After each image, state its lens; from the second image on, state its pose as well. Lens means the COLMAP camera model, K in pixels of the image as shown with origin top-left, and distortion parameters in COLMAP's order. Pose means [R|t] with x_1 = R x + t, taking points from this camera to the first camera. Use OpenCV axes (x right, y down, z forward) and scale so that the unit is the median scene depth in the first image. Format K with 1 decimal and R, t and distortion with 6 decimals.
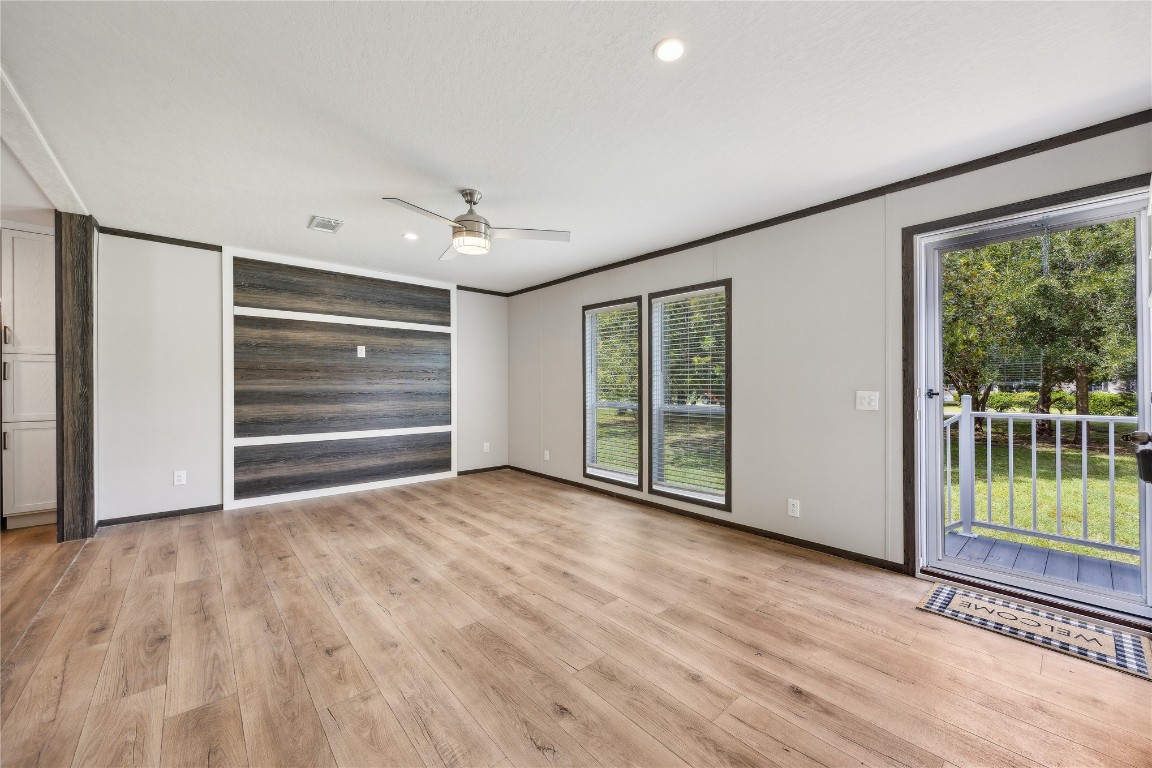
lens RADIAL K [[436.7, 0, 571.6], [0, 436.7, 380.9], [0, 0, 1]] dist [-0.000931, -0.000527]
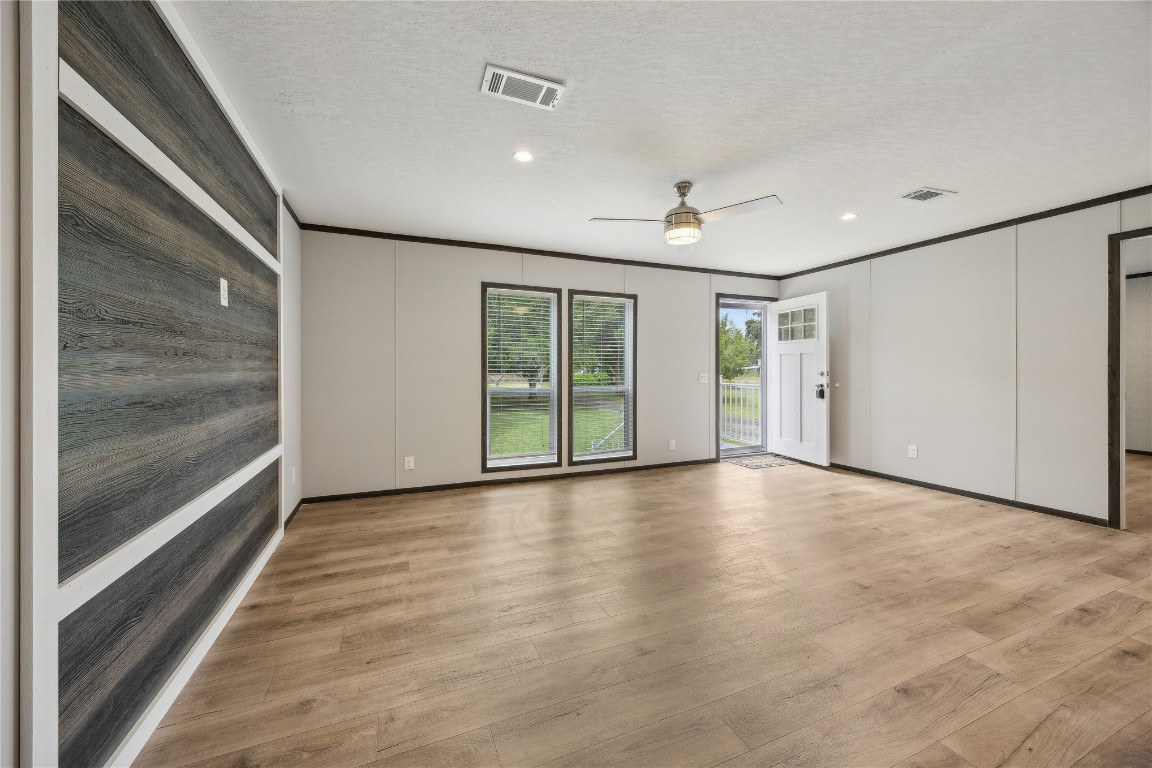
lens RADIAL K [[436.7, 0, 572.7], [0, 436.7, 381.2], [0, 0, 1]] dist [-0.000931, -0.000527]
pose [[0.320183, -0.026167, 0.946994, -1.347128], [-0.007383, 0.999519, 0.030114, 0.003813], [-0.947327, -0.016634, 0.319836, 0.955595]]
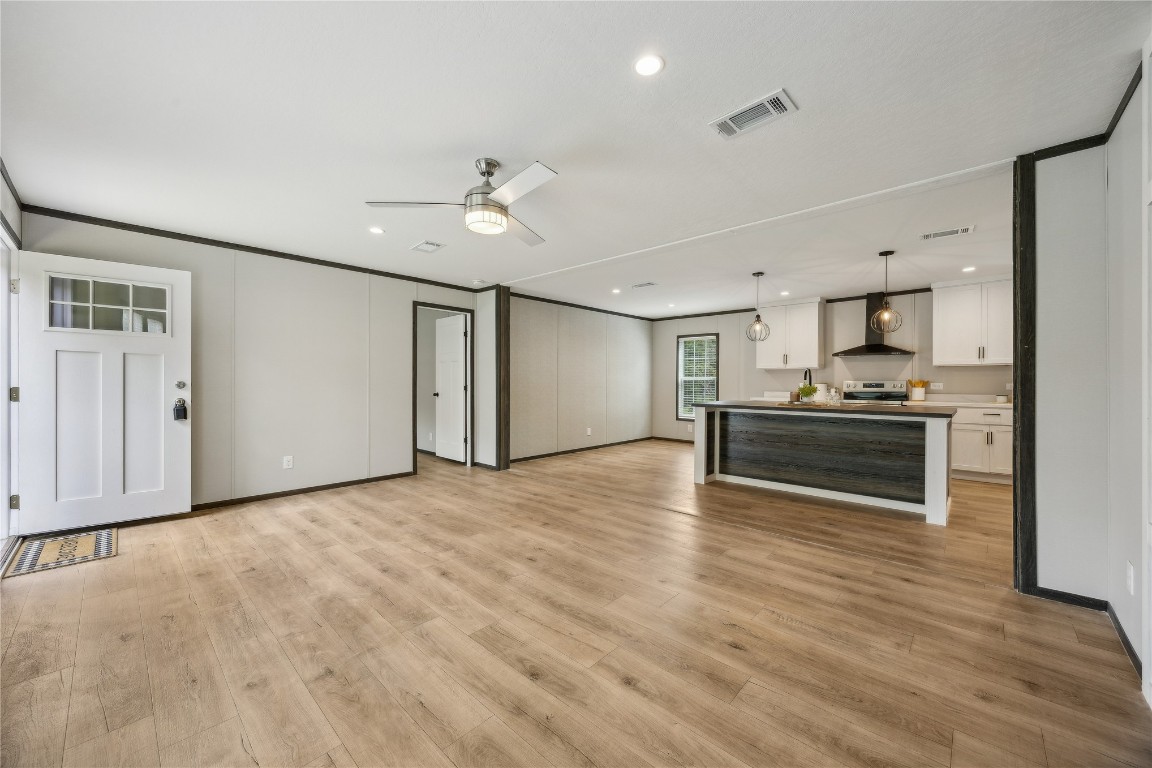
lens RADIAL K [[436.7, 0, 580.9], [0, 436.7, 379.9], [0, 0, 1]] dist [-0.000931, -0.000527]
pose [[-0.993252, -0.006754, -0.115779, -0.327867], [-0.004991, 0.999867, -0.015511, 0.018722], [0.115868, -0.014828, -0.993154, 1.977665]]
